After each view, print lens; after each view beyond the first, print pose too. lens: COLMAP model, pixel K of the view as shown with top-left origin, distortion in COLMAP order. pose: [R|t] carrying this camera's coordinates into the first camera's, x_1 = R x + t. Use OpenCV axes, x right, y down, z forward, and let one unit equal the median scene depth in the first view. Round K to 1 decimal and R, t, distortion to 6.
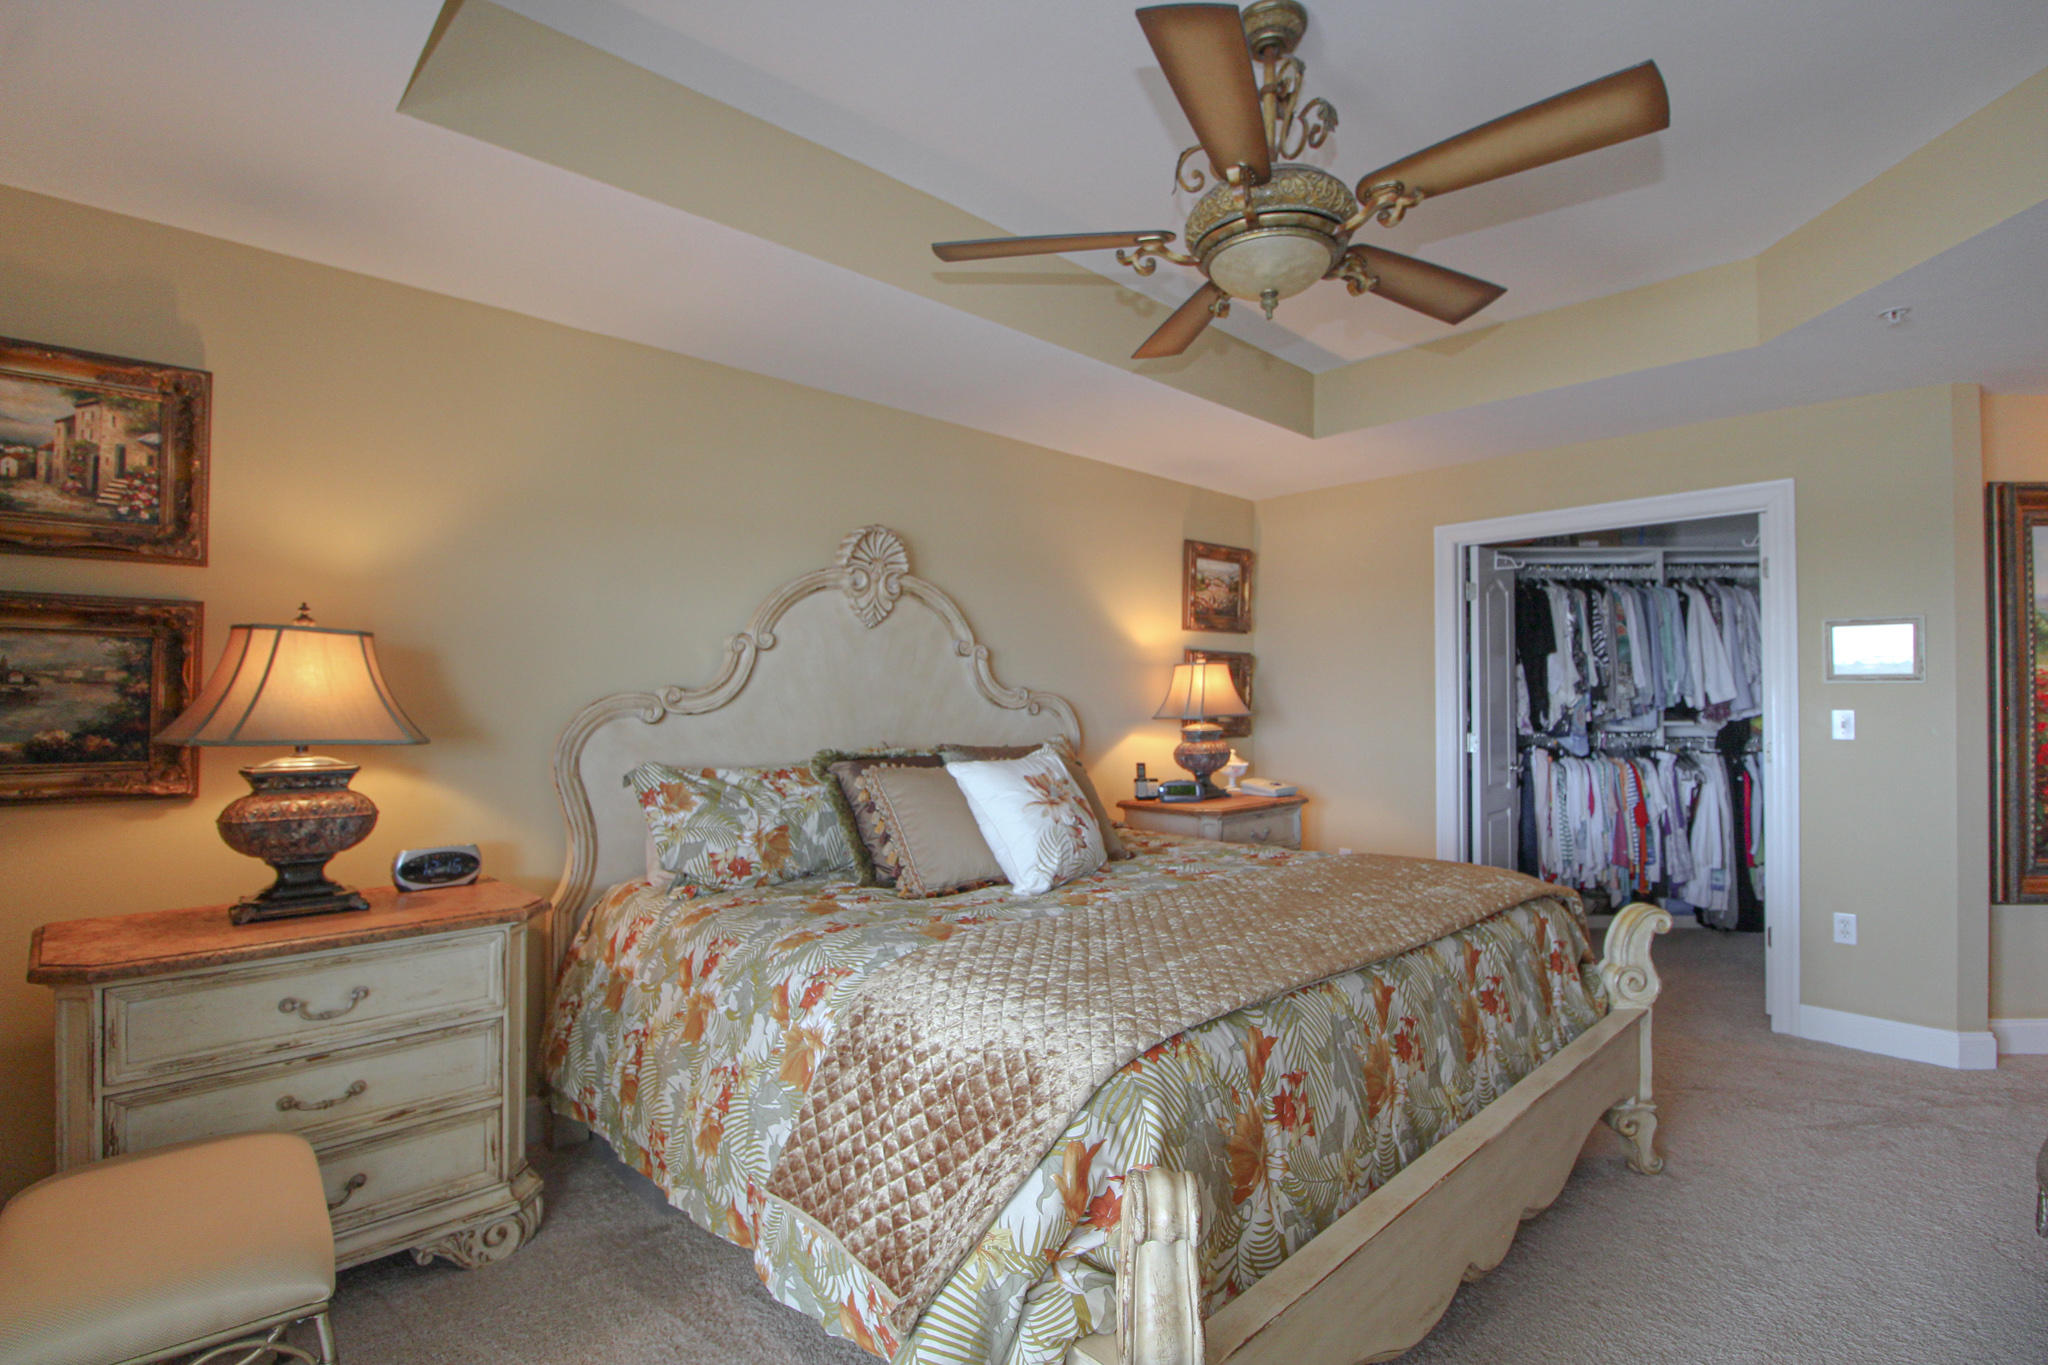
lens RADIAL K [[966.5, 0, 1042.7], [0, 966.5, 679.9], [0, 0, 1]] dist [-0.006913, -0.008269]
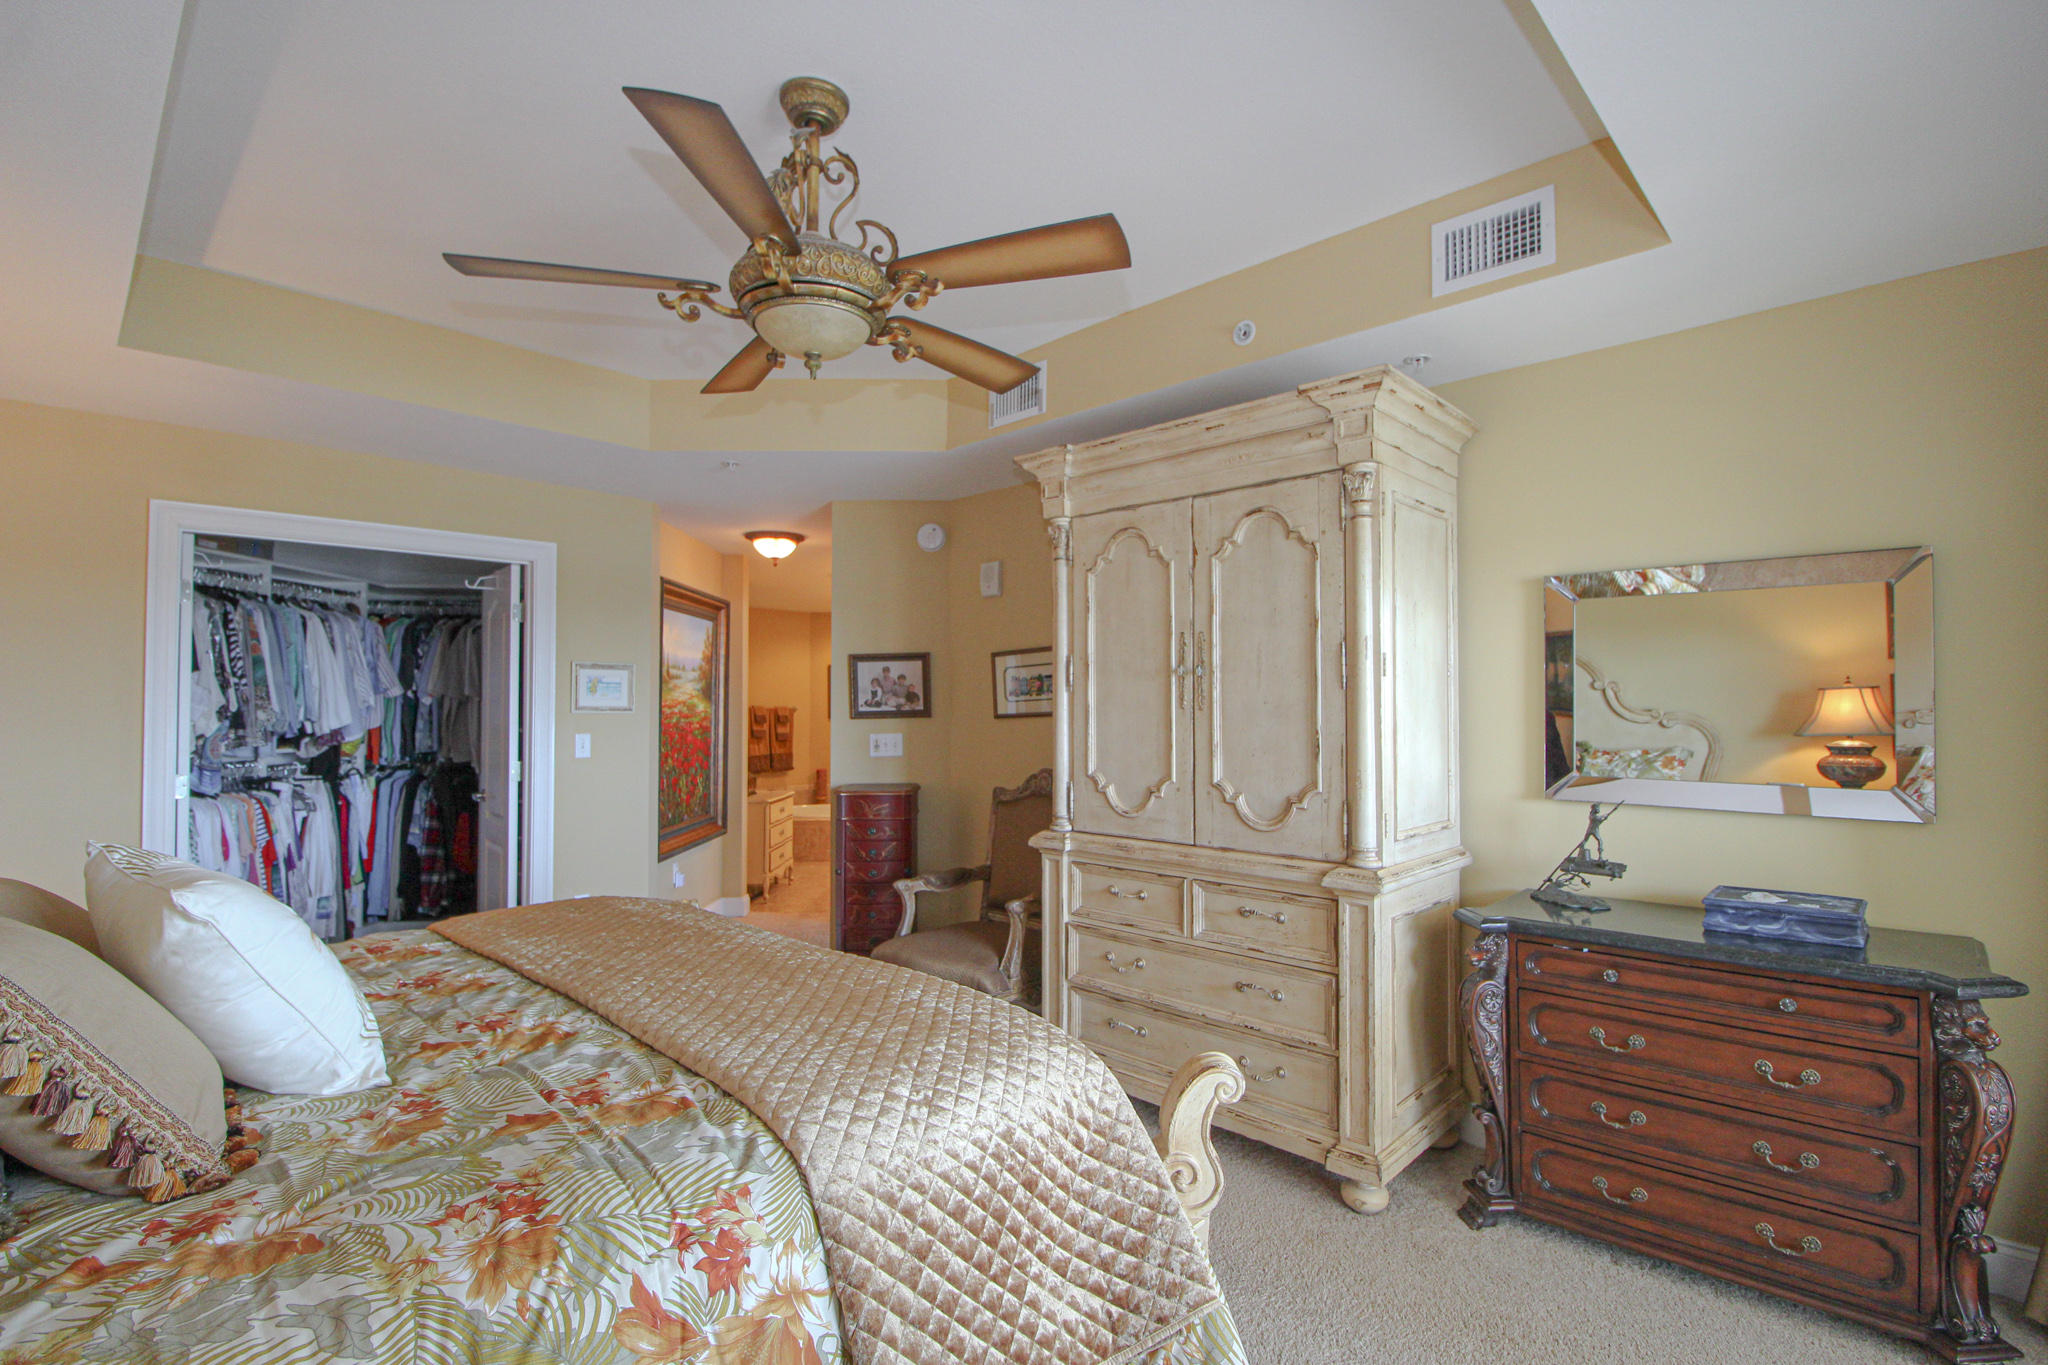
lens RADIAL K [[966.5, 0, 1030.0], [0, 966.5, 687.5], [0, 0, 1]] dist [-0.006913, -0.008269]
pose [[-0.044776, 0.027249, 0.998625, -0.322693], [-0.018018, 0.999443, -0.028080, -0.004198], [-0.998835, -0.019251, -0.044260, 0.322303]]
